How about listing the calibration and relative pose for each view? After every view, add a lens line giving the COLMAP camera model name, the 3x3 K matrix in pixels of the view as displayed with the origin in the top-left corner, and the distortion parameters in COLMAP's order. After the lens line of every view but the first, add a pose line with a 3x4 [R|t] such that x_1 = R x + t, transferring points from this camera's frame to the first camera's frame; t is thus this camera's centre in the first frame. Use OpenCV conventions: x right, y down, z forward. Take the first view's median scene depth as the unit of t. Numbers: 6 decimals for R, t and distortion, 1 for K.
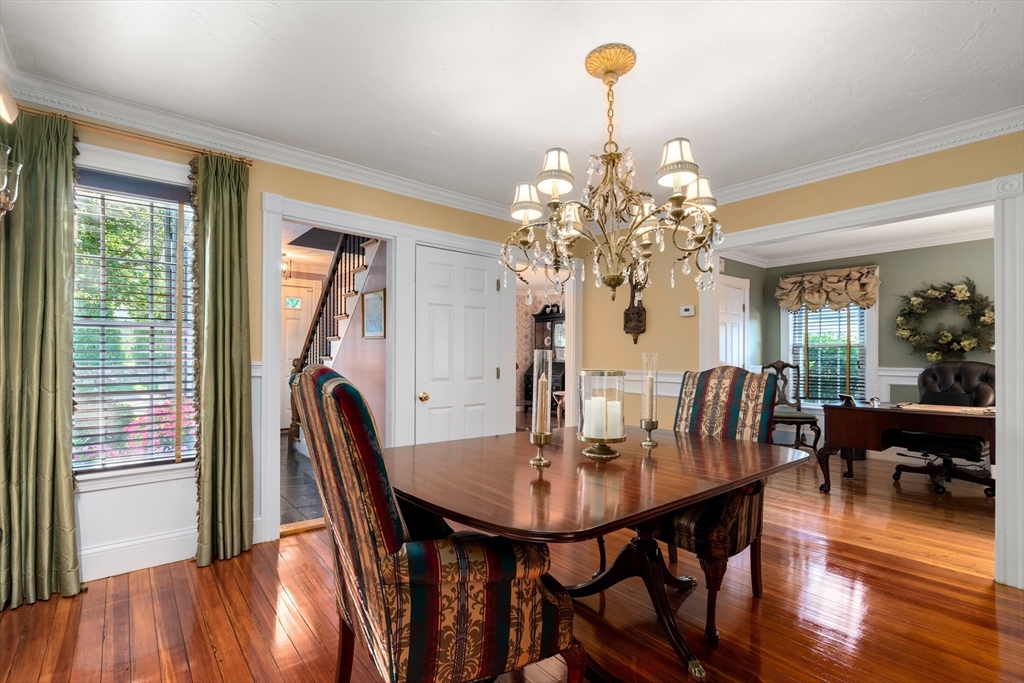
lens RADIAL K [[466.9, 0, 501.4], [0, 466.9, 351.1], [0, 0, 1]] dist [-0.009296, 0.000045]
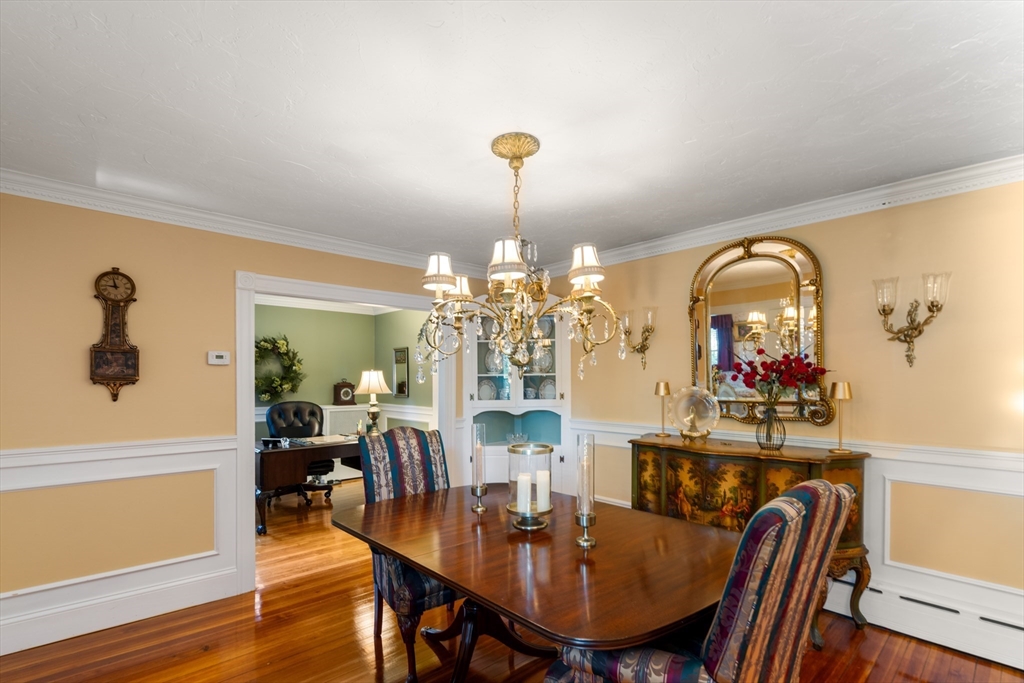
lens RADIAL K [[475.3, 0, 516.7], [0, 475.3, 384.5], [0, 0, 1]] dist [-0.000072, 0.000085]
pose [[-0.067620, -0.014494, 0.997606, -0.320109], [-0.009166, 0.999861, 0.013905, -0.042430], [-0.997669, -0.008204, -0.067743, 0.407970]]
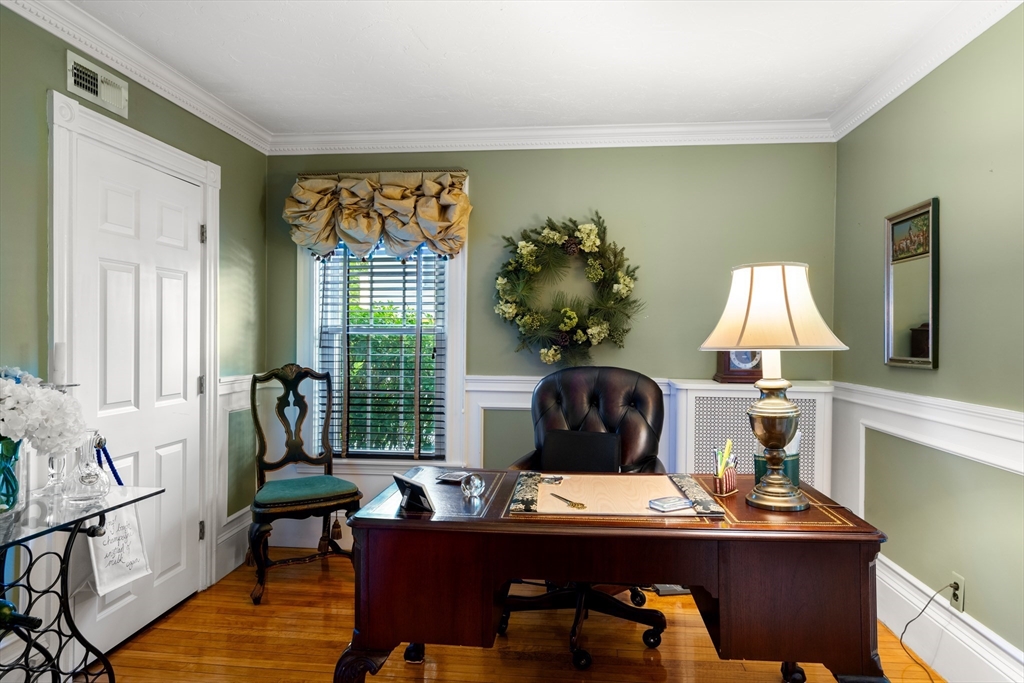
lens RADIAL K [[628.2, 0, 509.0], [0, 628.2, 337.9], [0, 0, 1]] dist [0.024374, 0.000335]
pose [[0.708161, 0.000318, 0.706051, 0.369679], [-0.010621, 0.999892, 0.010202, -0.014034], [-0.705972, -0.014724, 0.708087, 0.493639]]
